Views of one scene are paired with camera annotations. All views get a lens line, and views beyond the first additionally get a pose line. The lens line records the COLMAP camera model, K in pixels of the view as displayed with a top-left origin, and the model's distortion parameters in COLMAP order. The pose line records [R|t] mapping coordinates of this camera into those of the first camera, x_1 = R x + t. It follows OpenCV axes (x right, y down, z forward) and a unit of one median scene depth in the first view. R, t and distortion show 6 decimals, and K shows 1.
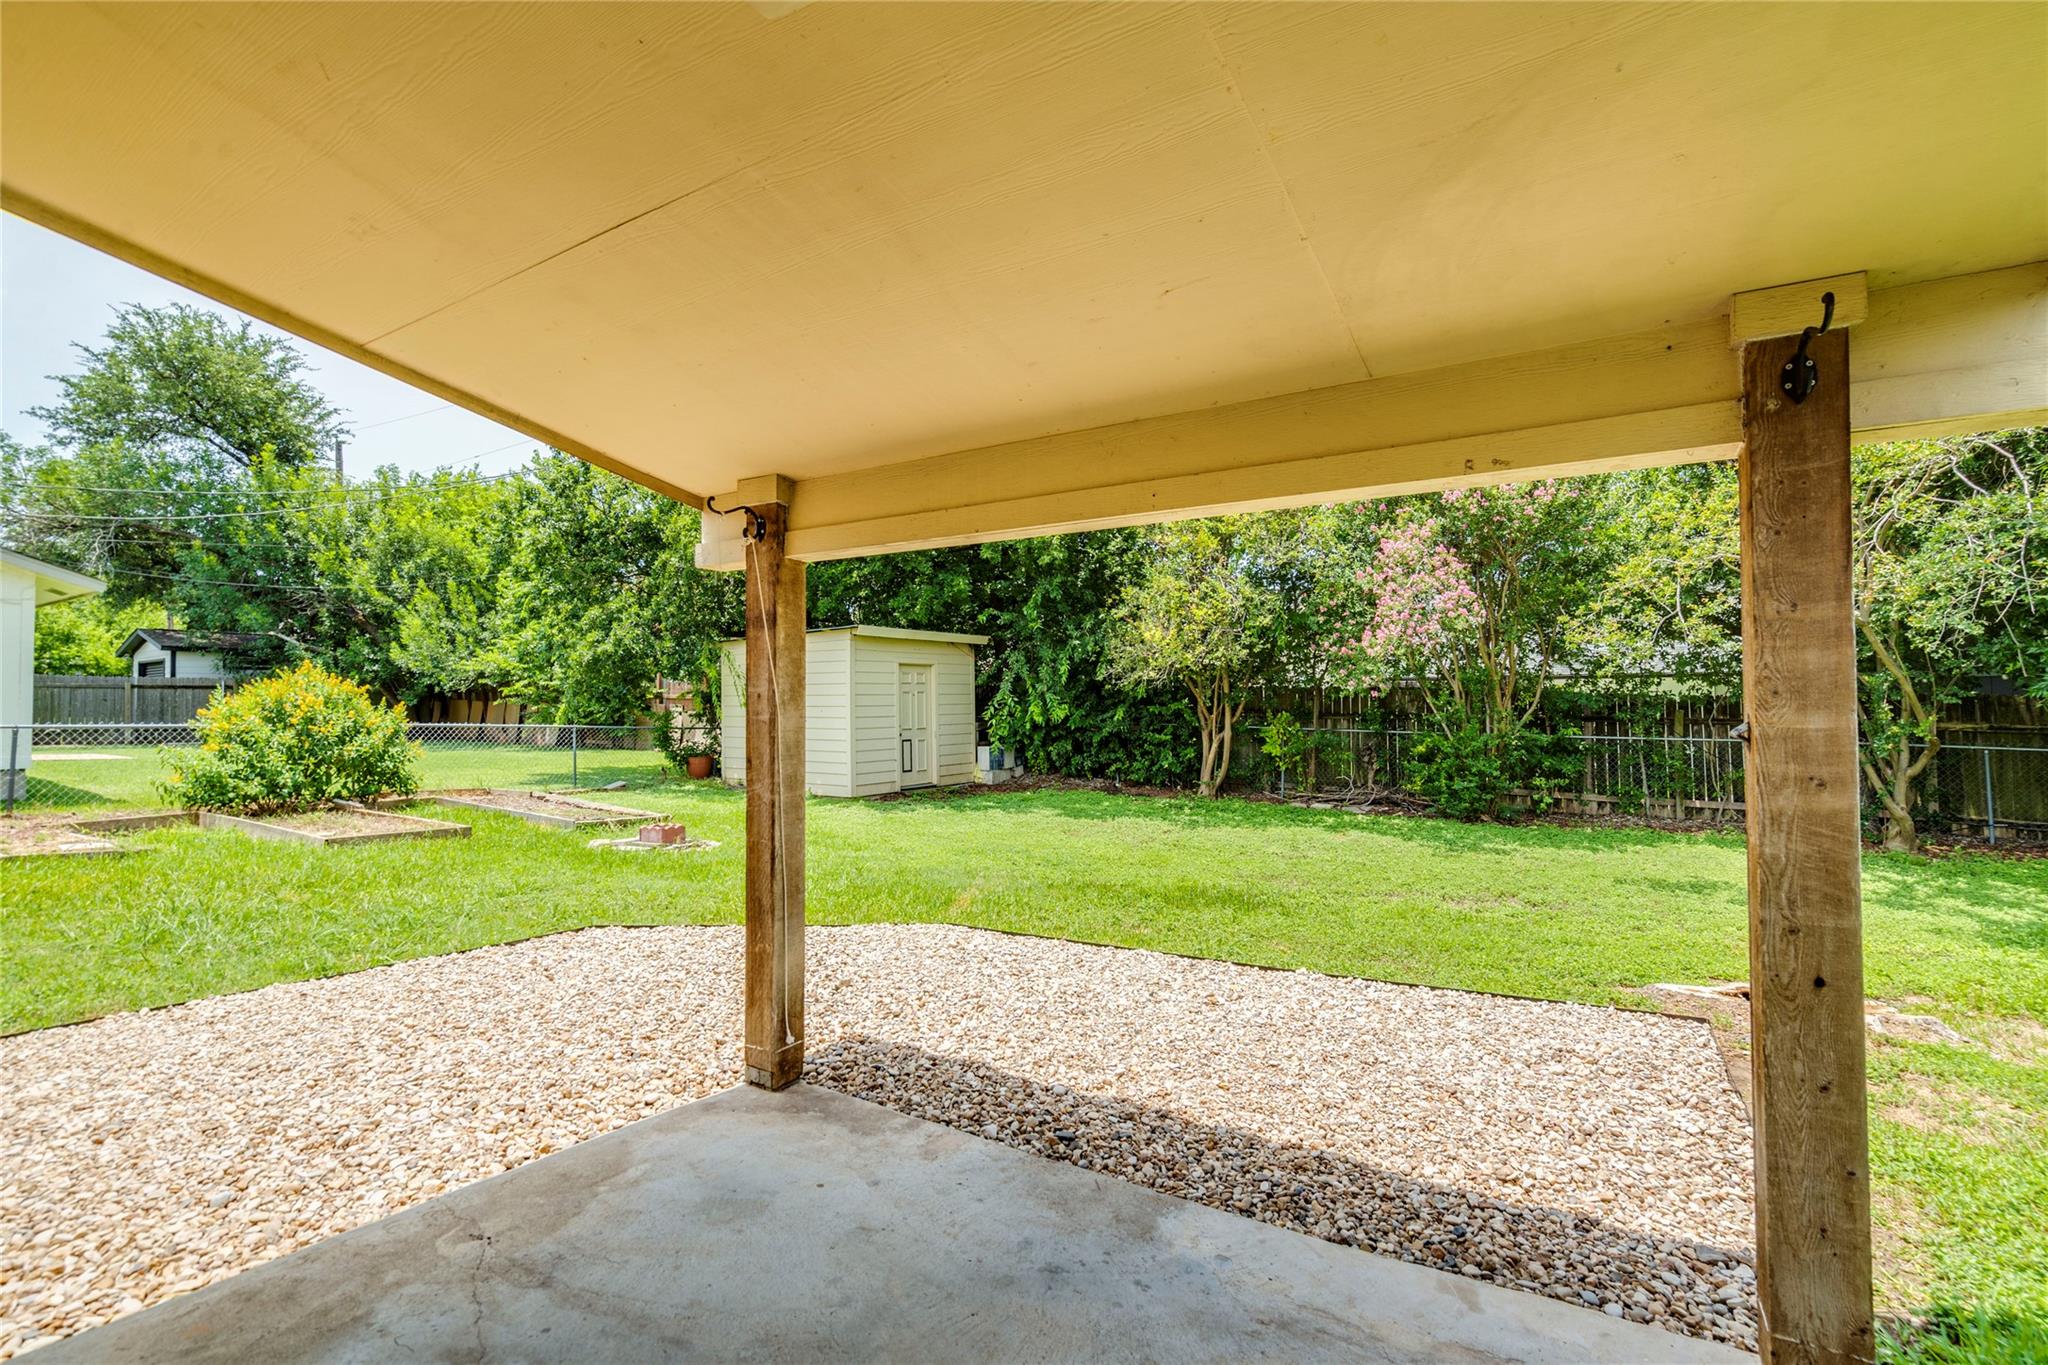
lens RADIAL K [[939.2, 0, 1015.7], [0, 939.2, 707.8], [0, 0, 1]] dist [-0.002306, 0.000132]
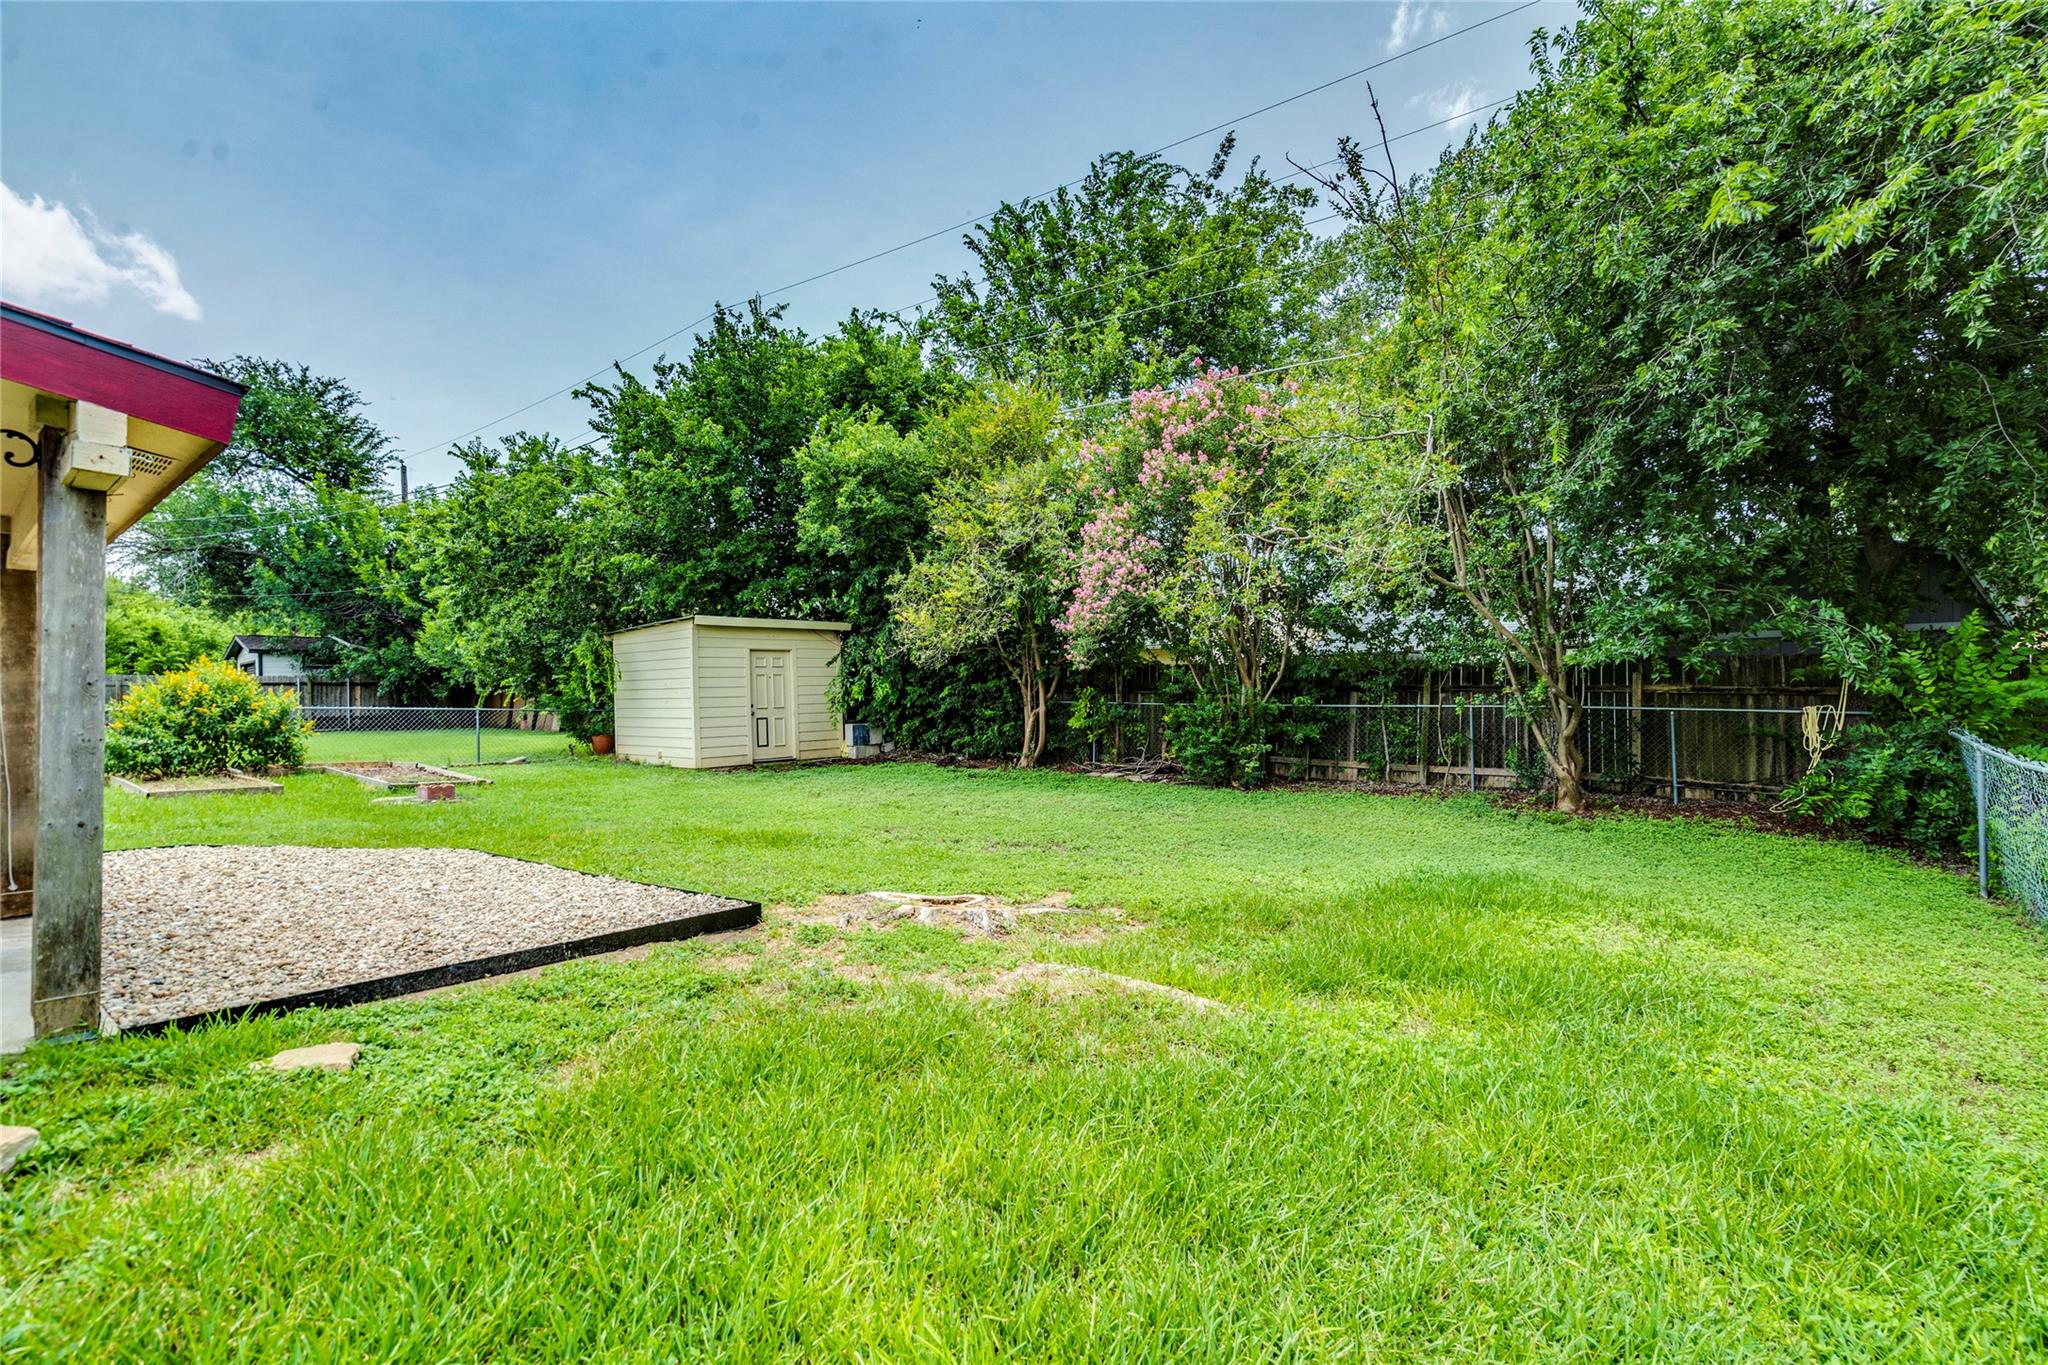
lens RADIAL K [[939.2, 0, 1015.7], [0, 939.2, 707.8], [0, 0, 1]] dist [-0.002306, 0.000132]
pose [[0.991228, -0.012507, -0.131568, 0.319927], [0.013938, 0.999853, 0.009963, 0.014843], [0.131424, -0.011709, 0.991257, -0.059337]]
